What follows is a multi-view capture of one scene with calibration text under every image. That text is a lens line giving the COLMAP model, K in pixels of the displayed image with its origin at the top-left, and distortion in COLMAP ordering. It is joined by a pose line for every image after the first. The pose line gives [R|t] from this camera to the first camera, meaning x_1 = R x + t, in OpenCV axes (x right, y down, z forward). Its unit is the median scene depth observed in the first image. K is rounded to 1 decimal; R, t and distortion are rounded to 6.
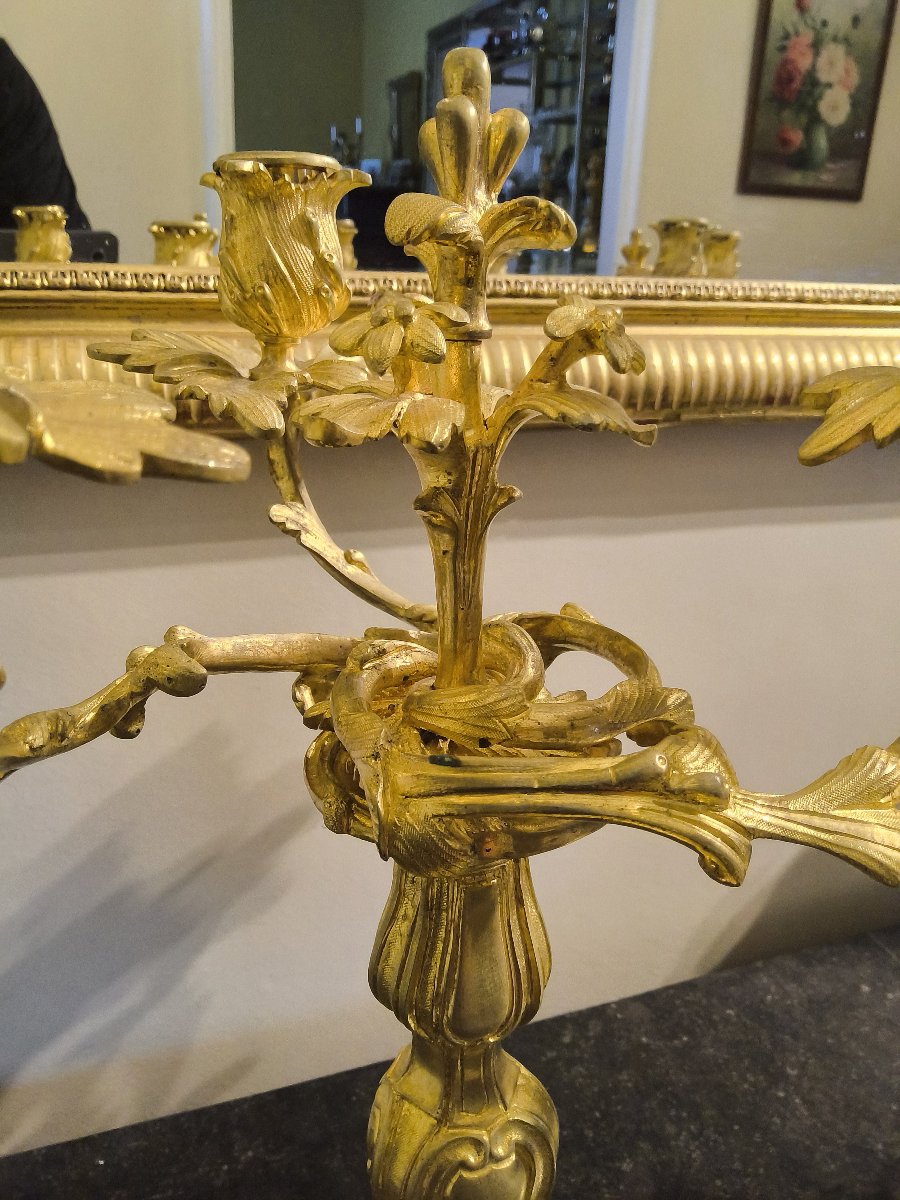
lens RADIAL K [[905.1, 0, 450.2], [0, 905.1, 599.2], [0, 0, 1]] dist [0.034732, -0.067526]
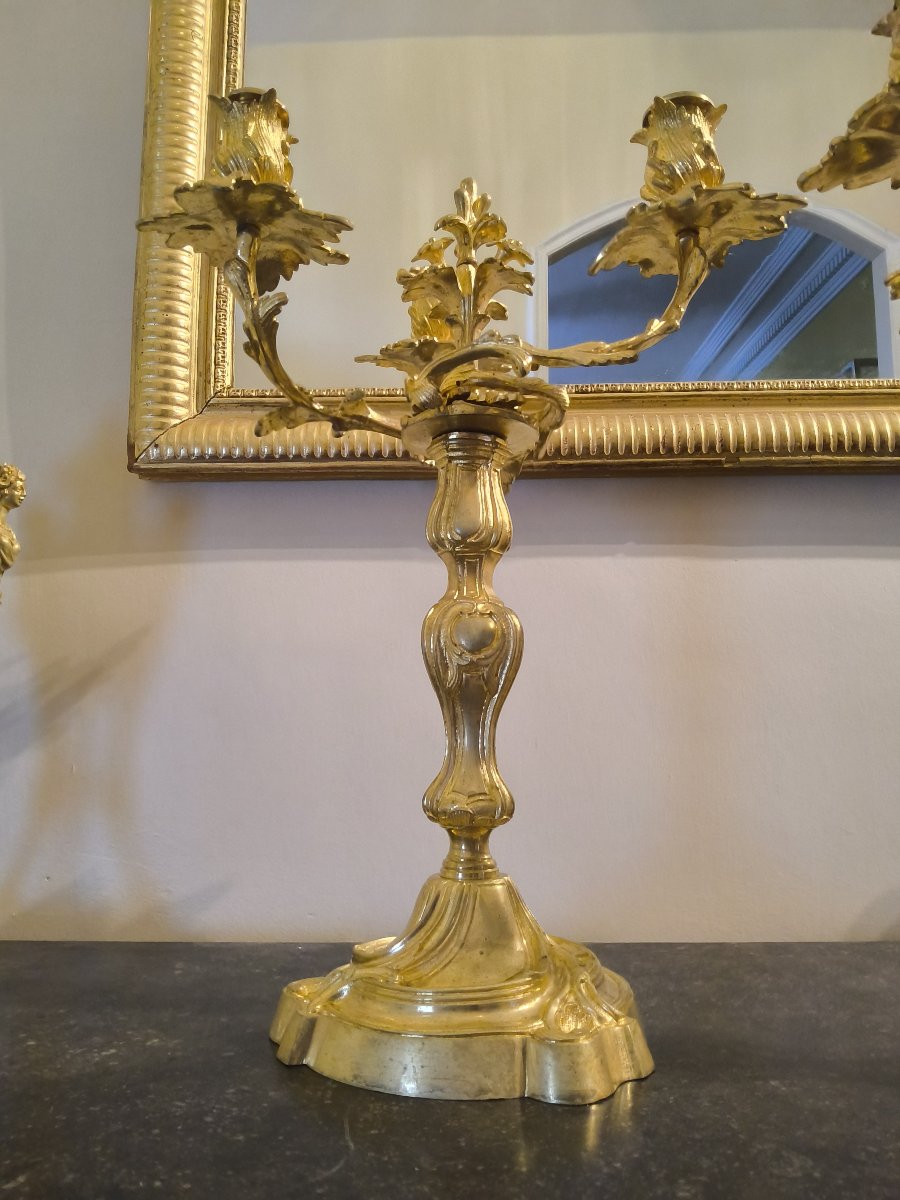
lens RADIAL K [[905.1, 0, 449.9], [0, 905.1, 597.7], [0, 0, 1]] dist [0.034732, -0.067526]
pose [[0.933443, -0.075950, -0.350593, 0.339394], [-0.087196, 0.899980, -0.427122, 0.713785], [0.347966, 0.429265, 0.833457, -0.295223]]
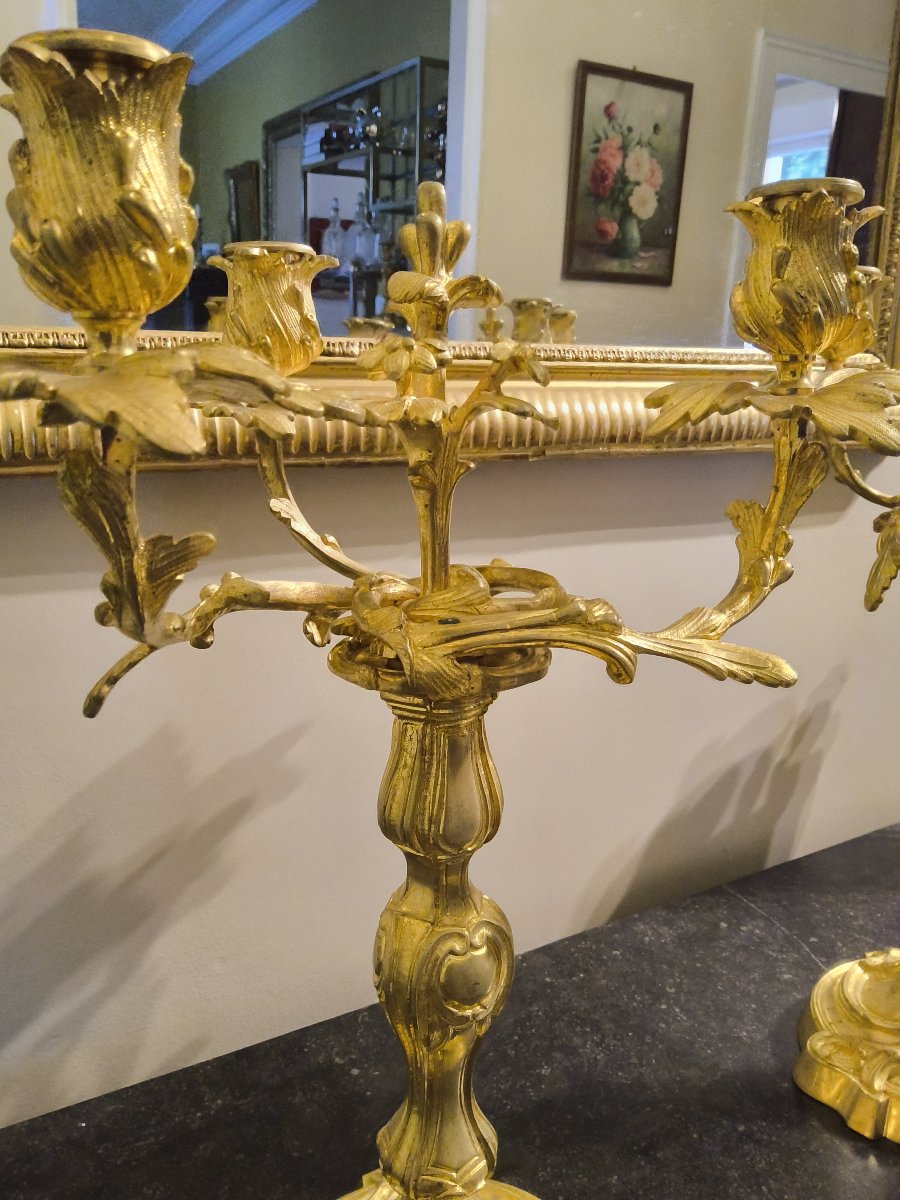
lens RADIAL K [[905.1, 0, 448.6], [0, 905.1, 612.6], [0, 0, 1]] dist [0.034732, -0.067526]
pose [[0.986231, -0.047524, 0.158395, -0.088933], [0.057880, 0.996432, -0.061422, 0.090699], [-0.154911, 0.069744, 0.985463, -0.194743]]
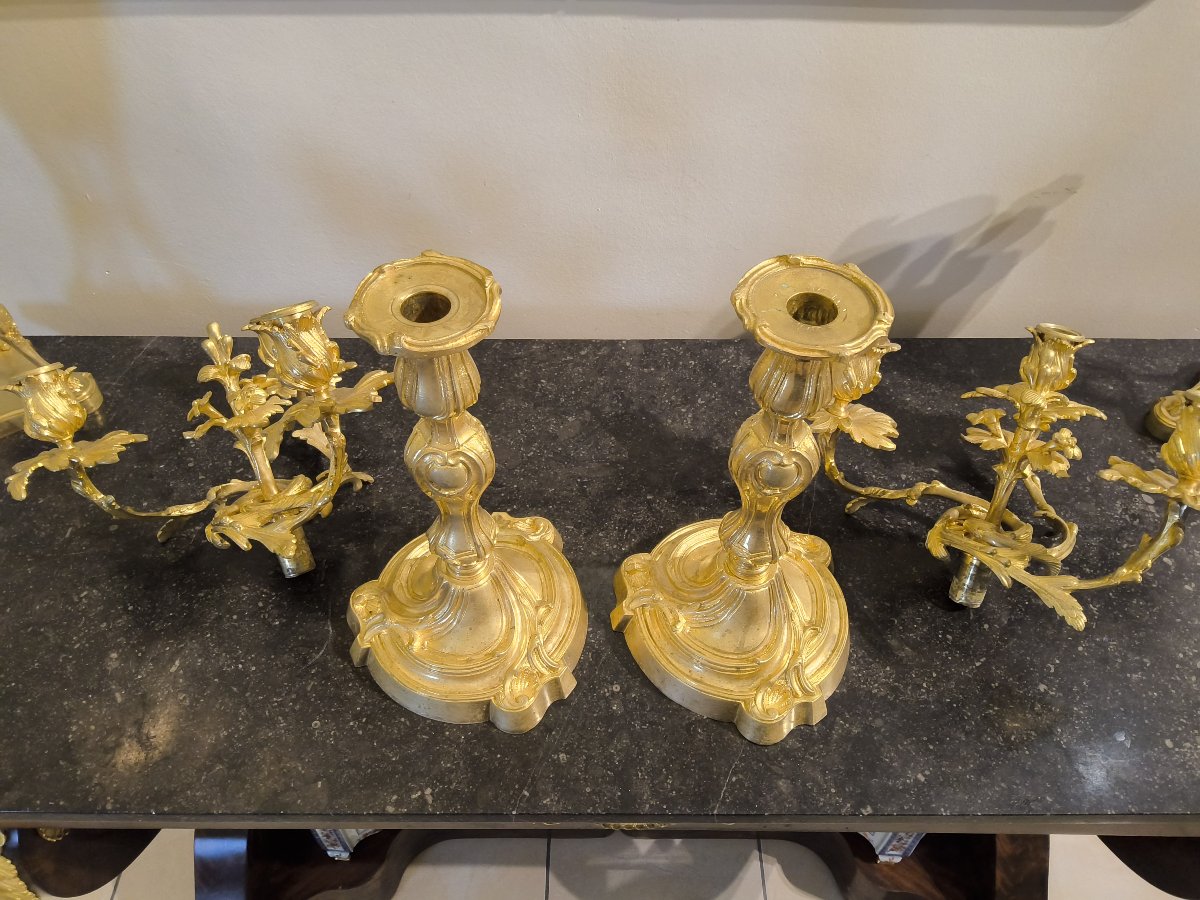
lens RADIAL K [[905.1, 0, 587.7], [0, 905.1, 447.5], [0, 0, 1]] dist [0.034732, -0.067526]
pose [[0.939829, 0.247676, -0.235324, 0.665540], [-0.088204, 0.841350, 0.533246, -0.288893], [0.330062, -0.480403, 0.812571, -0.481607]]
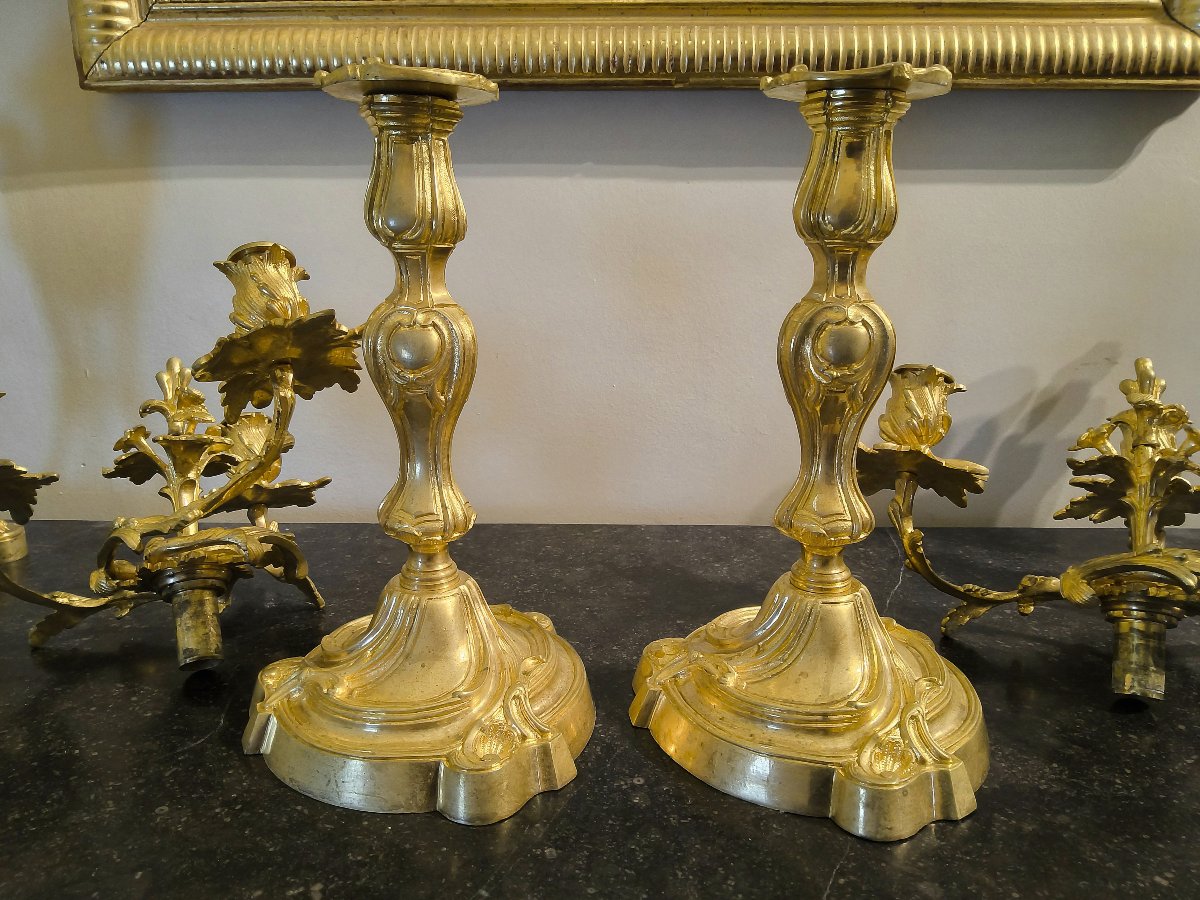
lens RADIAL K [[905.1, 0, 588.6], [0, 905.1, 459.8], [0, 0, 1]] dist [0.034732, -0.067526]
pose [[0.931473, 0.074541, -0.356091, 0.722652], [-0.093930, 0.994874, -0.037448, 0.505322], [0.351475, 0.068330, 0.933700, -0.388376]]
